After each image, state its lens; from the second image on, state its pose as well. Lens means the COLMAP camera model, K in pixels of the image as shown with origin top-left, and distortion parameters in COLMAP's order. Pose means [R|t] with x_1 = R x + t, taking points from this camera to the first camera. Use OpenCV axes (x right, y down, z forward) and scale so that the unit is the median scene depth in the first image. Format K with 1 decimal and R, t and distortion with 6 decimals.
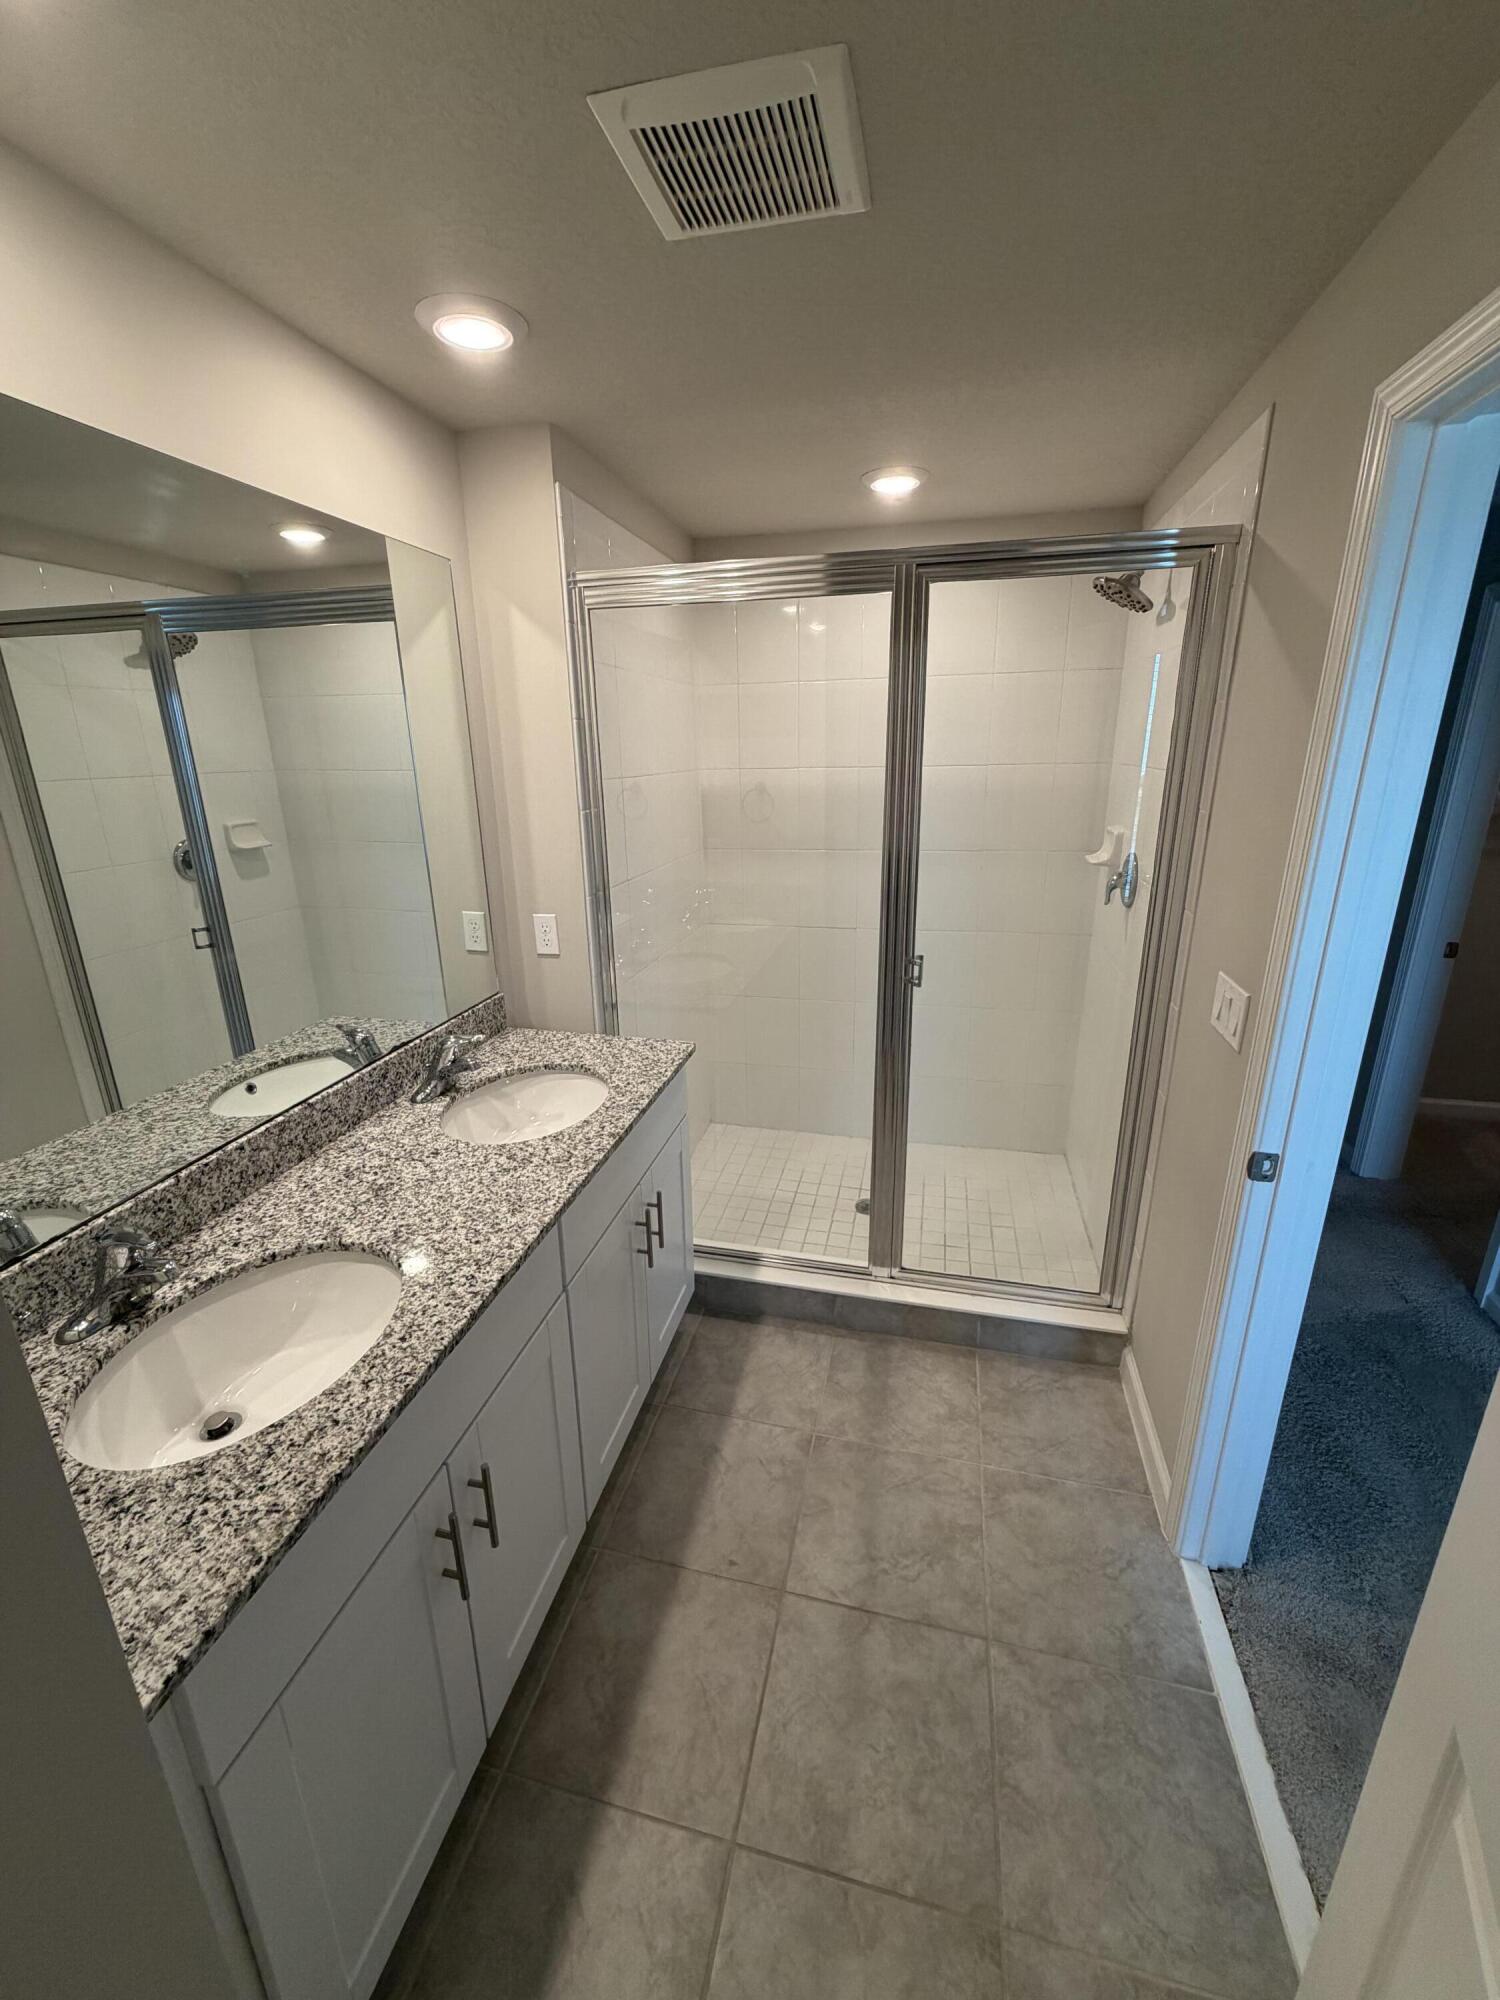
lens RADIAL K [[792.4, 0, 747.5], [0, 792.4, 989.3], [0, 0, 1]] dist [-0.001181, 0.000237]
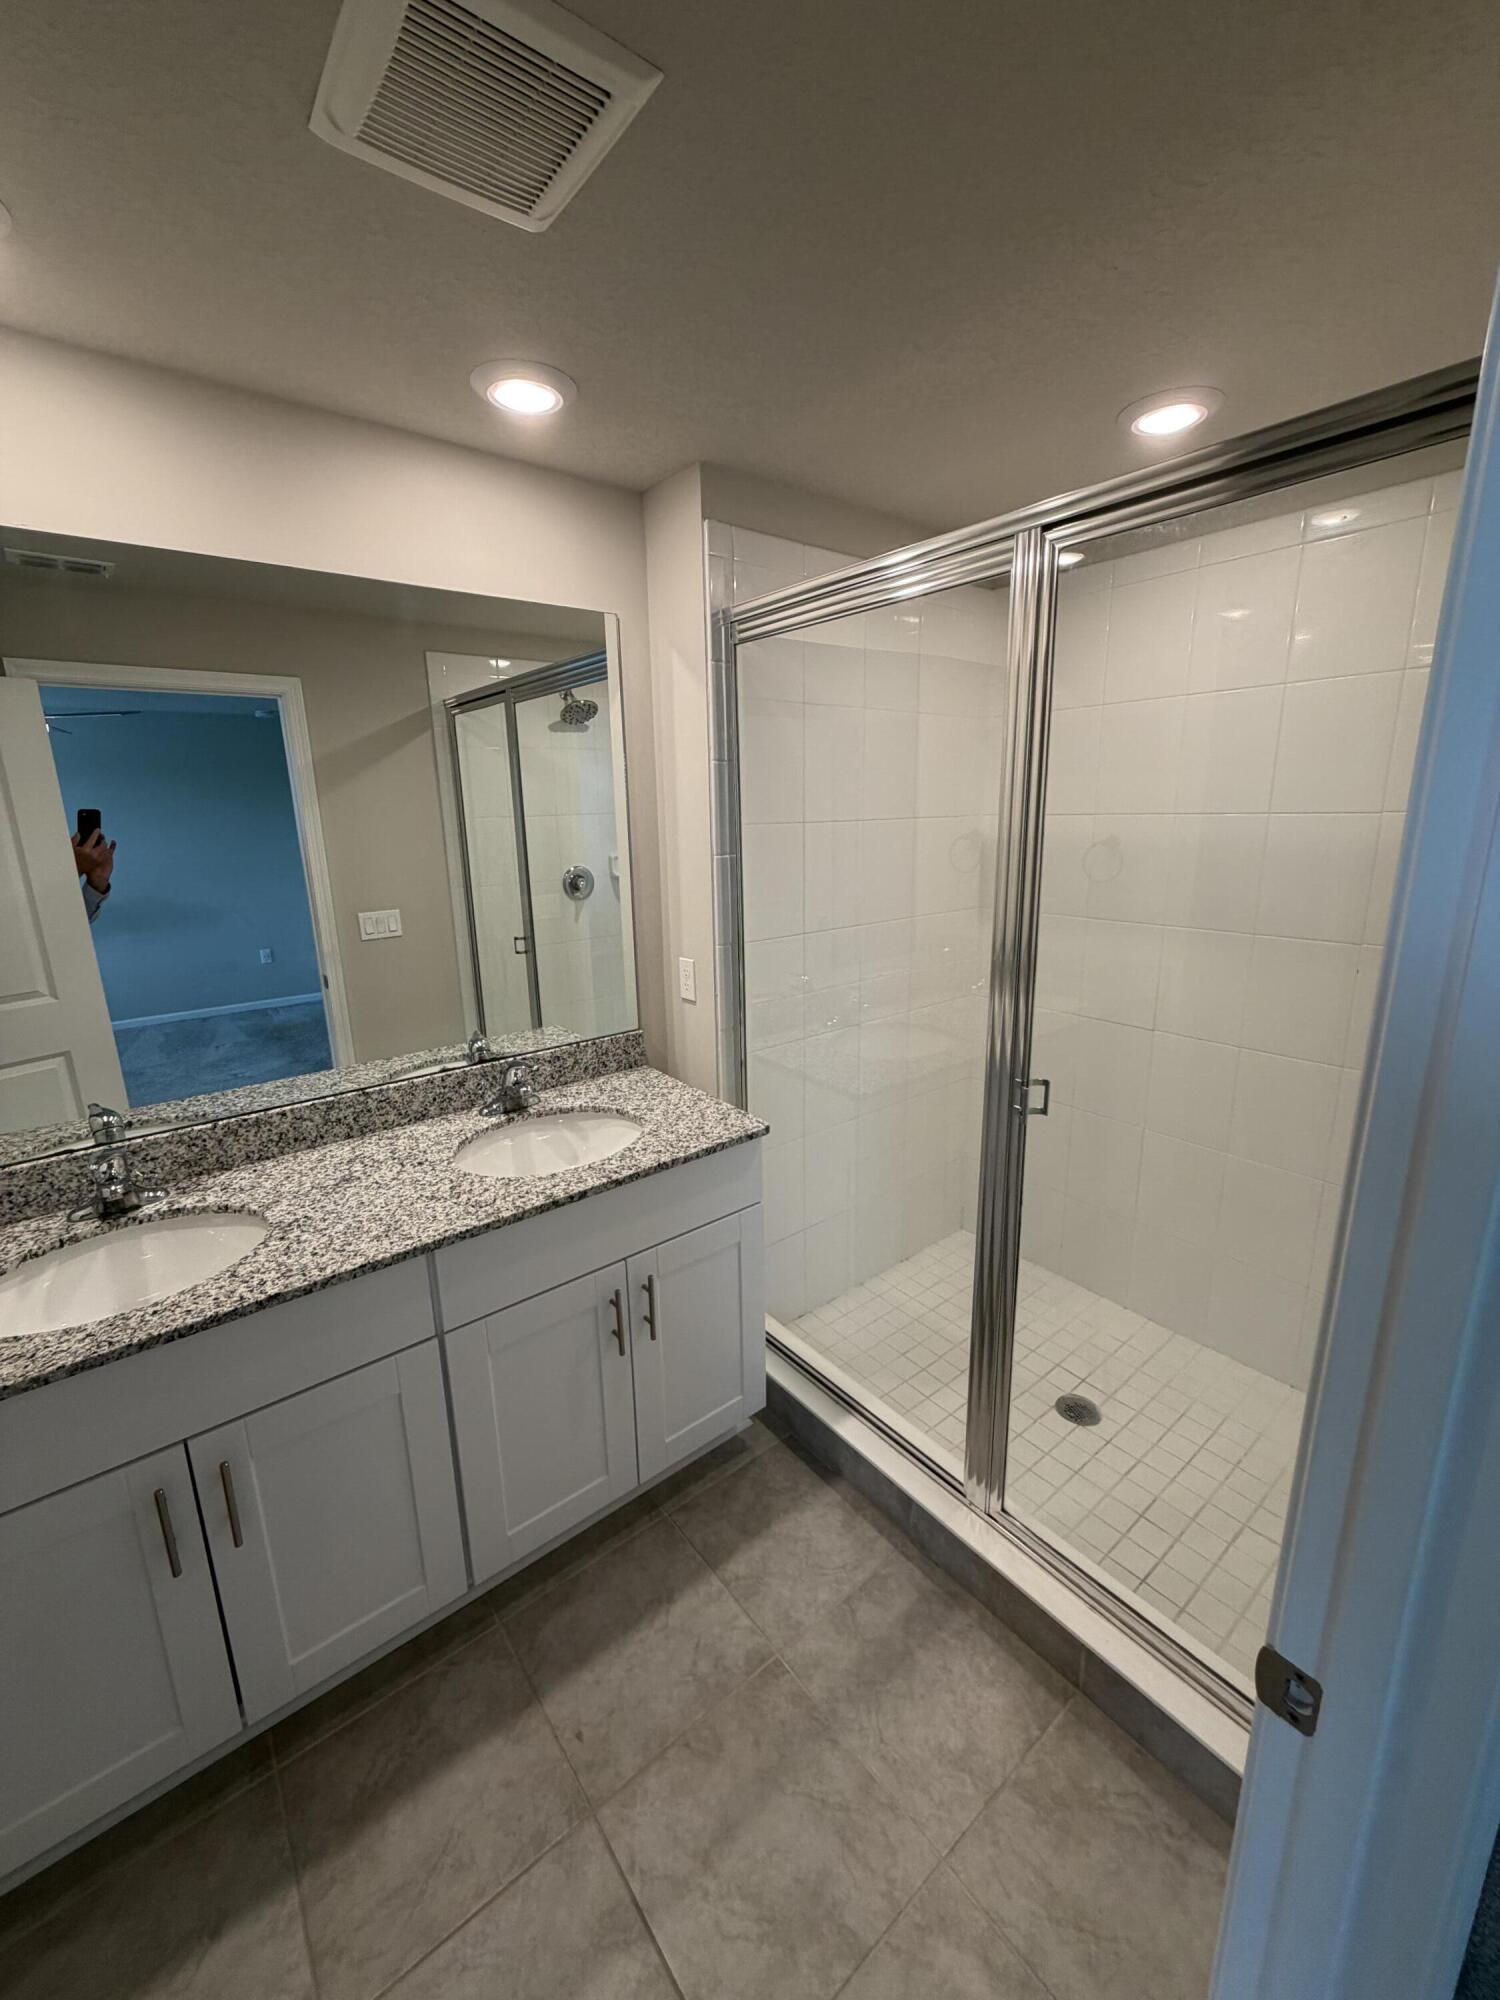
lens RADIAL K [[792.4, 0, 747.5], [0, 792.4, 989.3], [0, 0, 1]] dist [-0.001181, 0.000237]
pose [[0.788810, 0.141517, -0.598124, 0.495321], [-0.173719, 0.984788, 0.003901, -0.093406], [0.589577, 0.100828, 0.801394, 0.332691]]
